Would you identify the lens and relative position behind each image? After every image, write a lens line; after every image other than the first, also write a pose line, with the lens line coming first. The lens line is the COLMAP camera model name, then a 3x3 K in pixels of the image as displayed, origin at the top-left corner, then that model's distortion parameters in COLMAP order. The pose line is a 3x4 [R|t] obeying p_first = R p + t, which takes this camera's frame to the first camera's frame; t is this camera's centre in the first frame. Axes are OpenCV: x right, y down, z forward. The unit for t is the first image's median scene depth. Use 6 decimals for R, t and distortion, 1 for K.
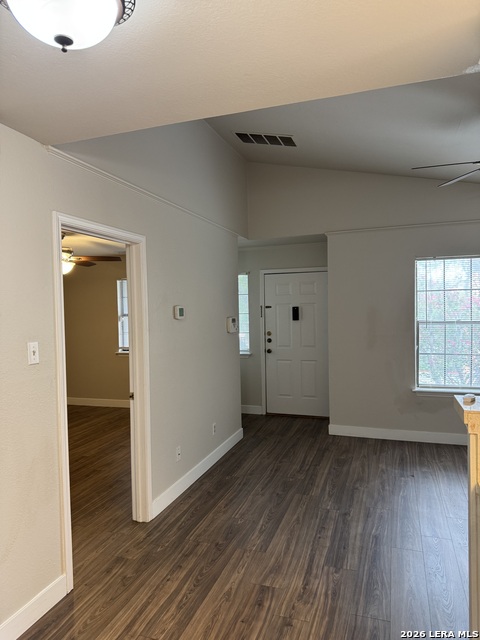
lens RADIAL K [[450.5, 0, 244.4], [0, 450.5, 322.0], [0, 0, 1]] dist [0.035064, -0.036787]
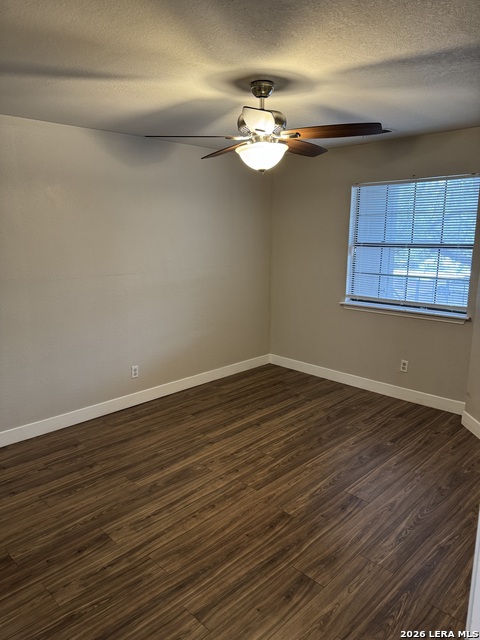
lens RADIAL K [[450.5, 0, 238.3], [0, 450.5, 324.6], [0, 0, 1]] dist [0.035064, -0.036787]
pose [[0.892595, 0.108775, -0.437542, -0.153711], [-0.028391, 0.982095, 0.186235, -0.021916], [0.449965, -0.153810, 0.879701, 0.425782]]
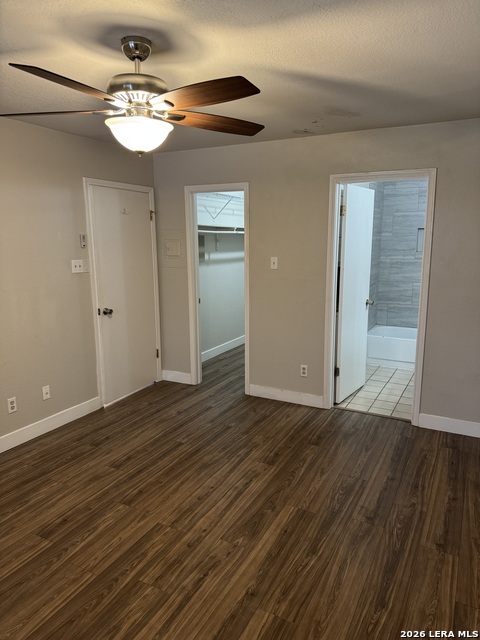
lens RADIAL K [[450.5, 0, 243.5], [0, 450.5, 324.6], [0, 0, 1]] dist [0.035064, -0.036787]
pose [[-0.987178, -0.006470, 0.159490, -0.471723], [0.028989, 0.975296, 0.218992, -0.033358], [-0.156967, 0.220808, -0.962603, 1.184593]]
